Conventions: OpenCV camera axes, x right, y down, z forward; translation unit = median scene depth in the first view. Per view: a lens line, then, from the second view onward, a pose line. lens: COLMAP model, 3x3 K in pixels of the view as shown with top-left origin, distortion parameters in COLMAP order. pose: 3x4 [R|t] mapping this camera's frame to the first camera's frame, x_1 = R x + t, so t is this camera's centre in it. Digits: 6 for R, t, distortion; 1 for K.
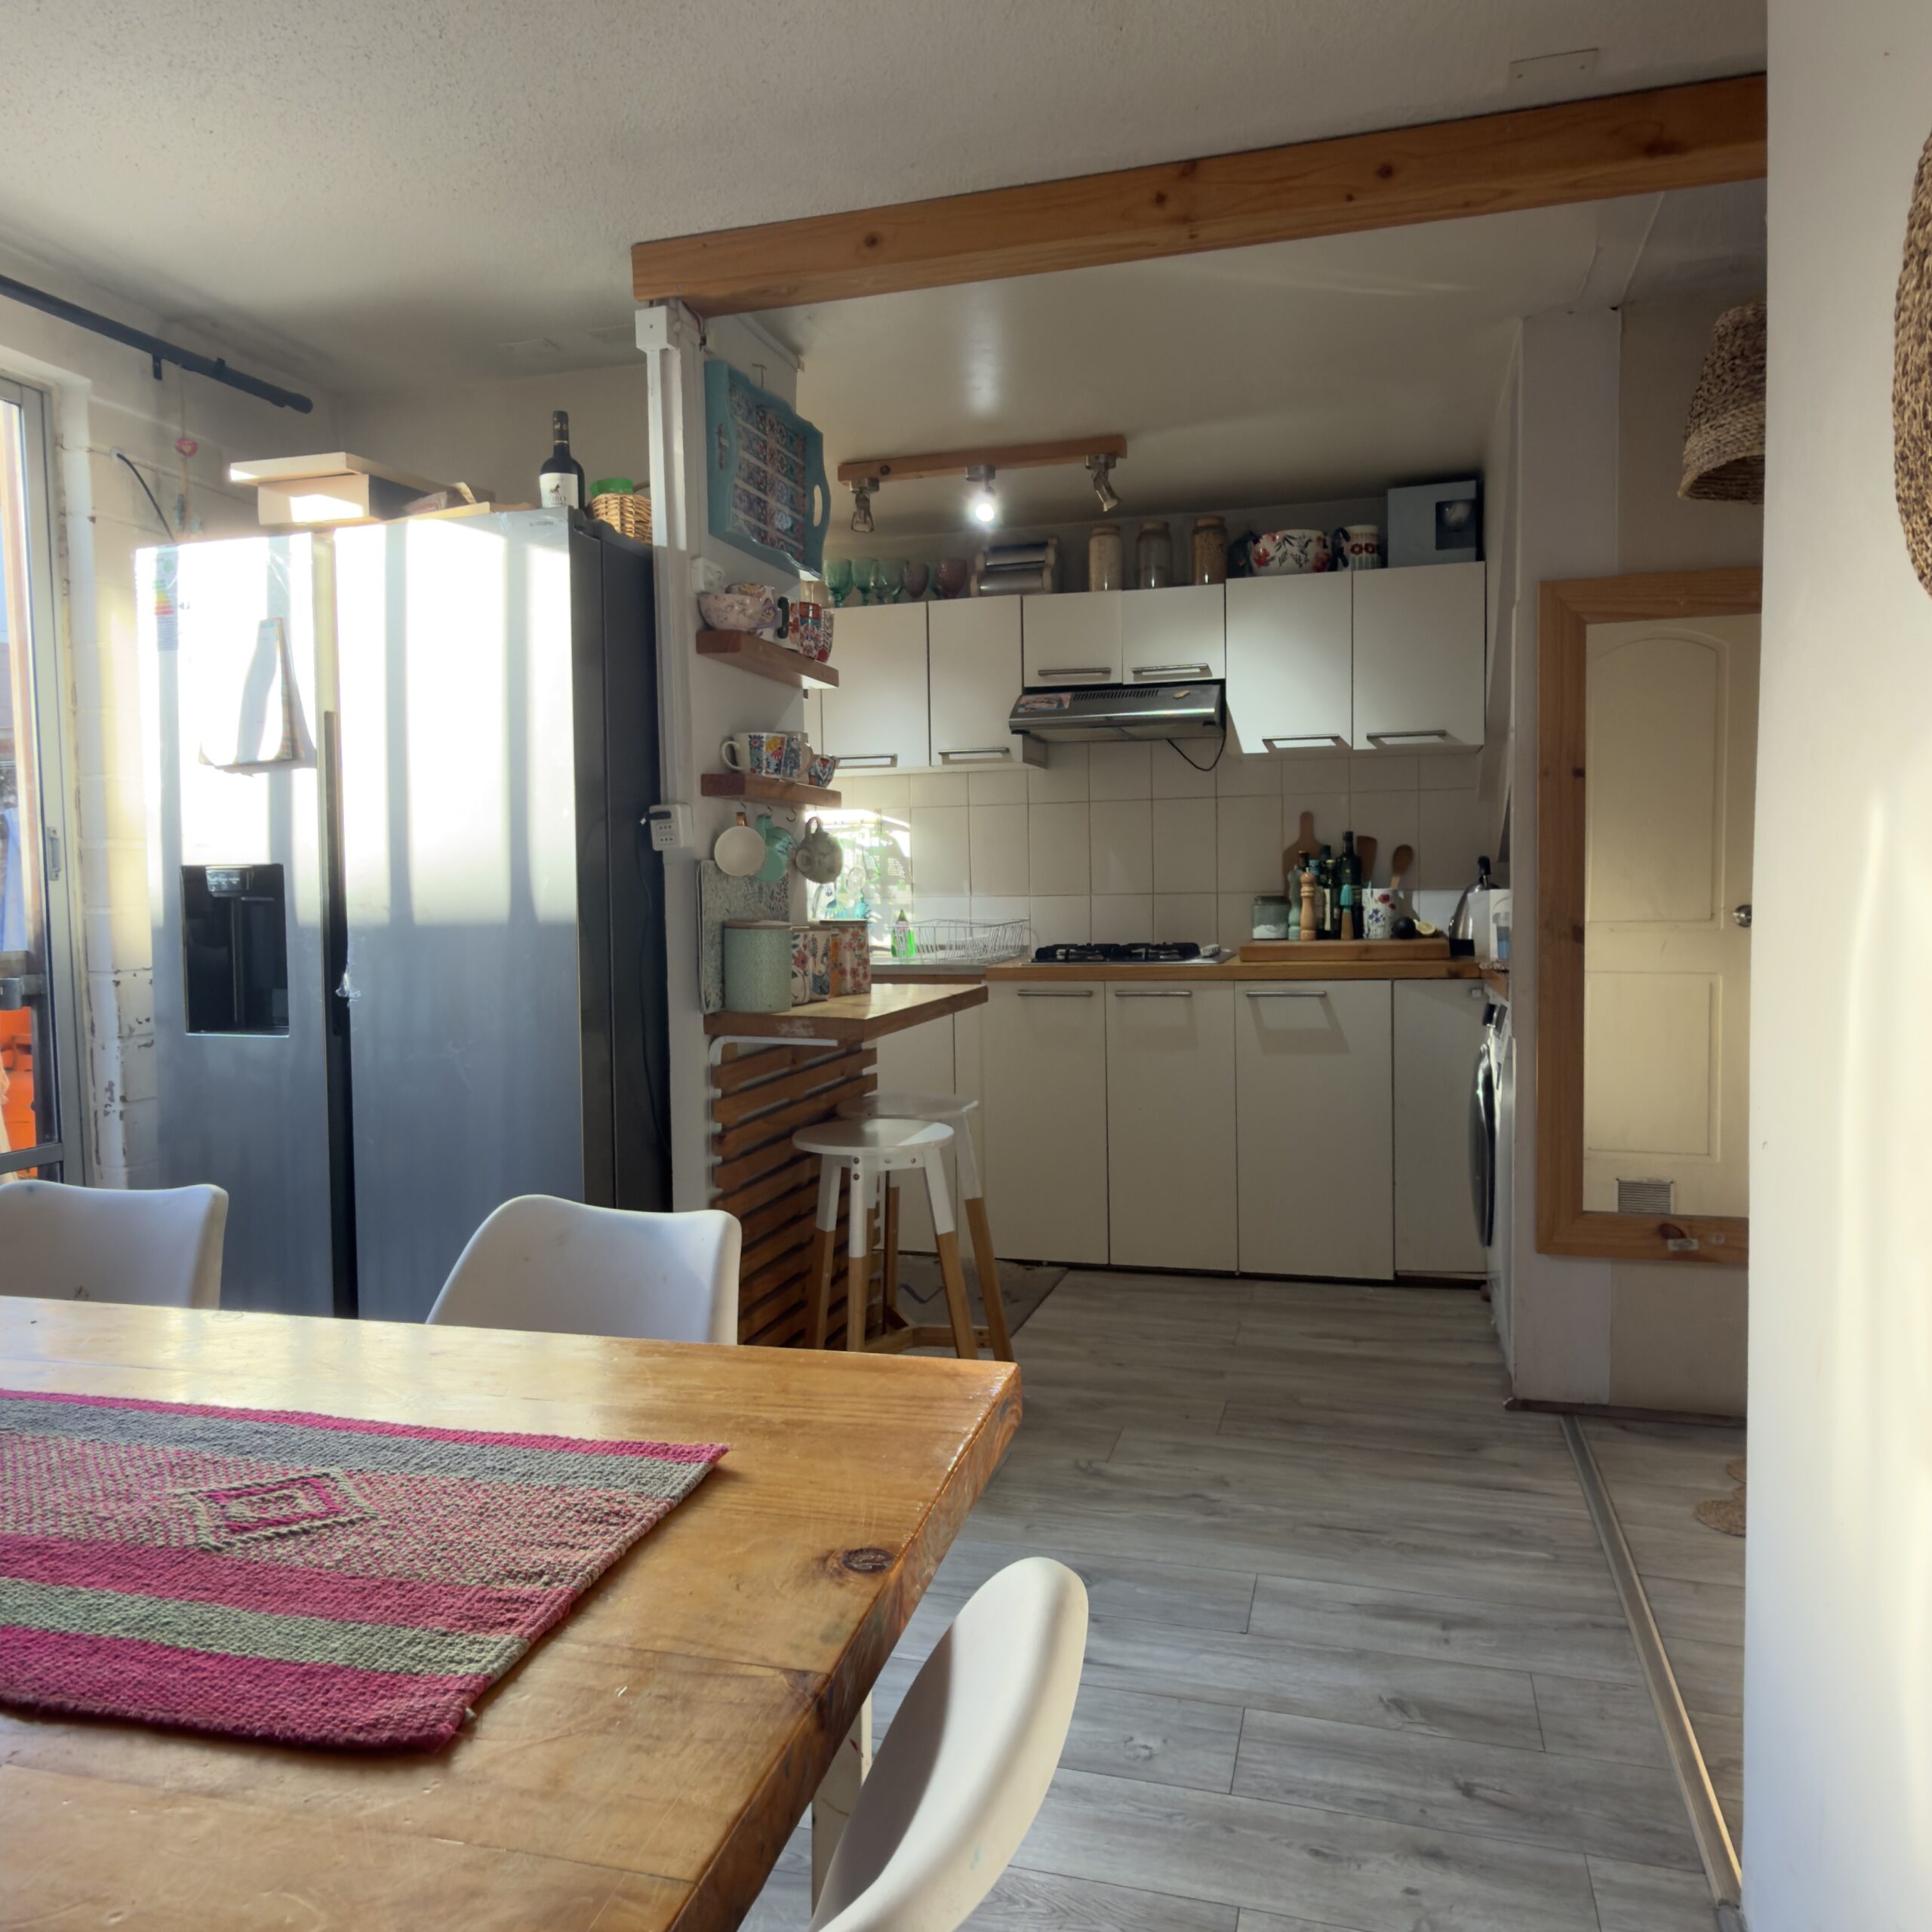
lens RADIAL K [[1427.0, 0, 969.4], [0, 1427.0, 965.2], [0, 0, 1]] dist [-0.001974, -0.000854]
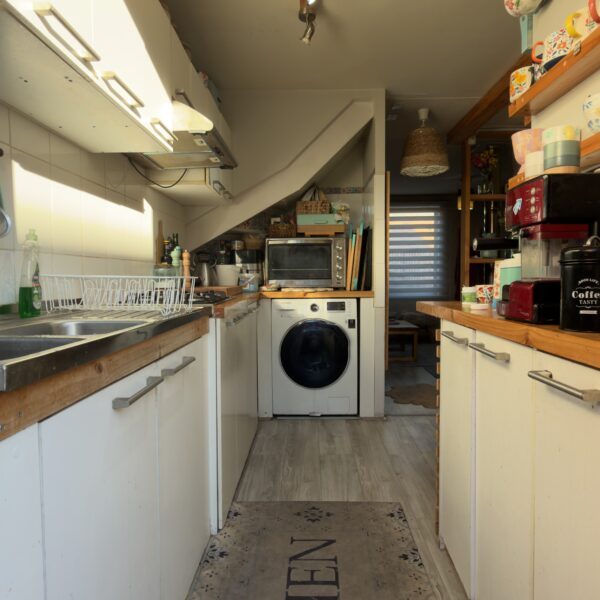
lens RADIAL K [[456.1, 0, 300.0], [0, 456.1, 300.0], [0, 0, 1]] dist [-0.000302, 0.001589]
pose [[-0.257621, -0.031272, 0.965740, -0.423676], [0.067897, 0.996420, 0.050378, -0.023204], [-0.963858, 0.078549, -0.254575, 1.060967]]
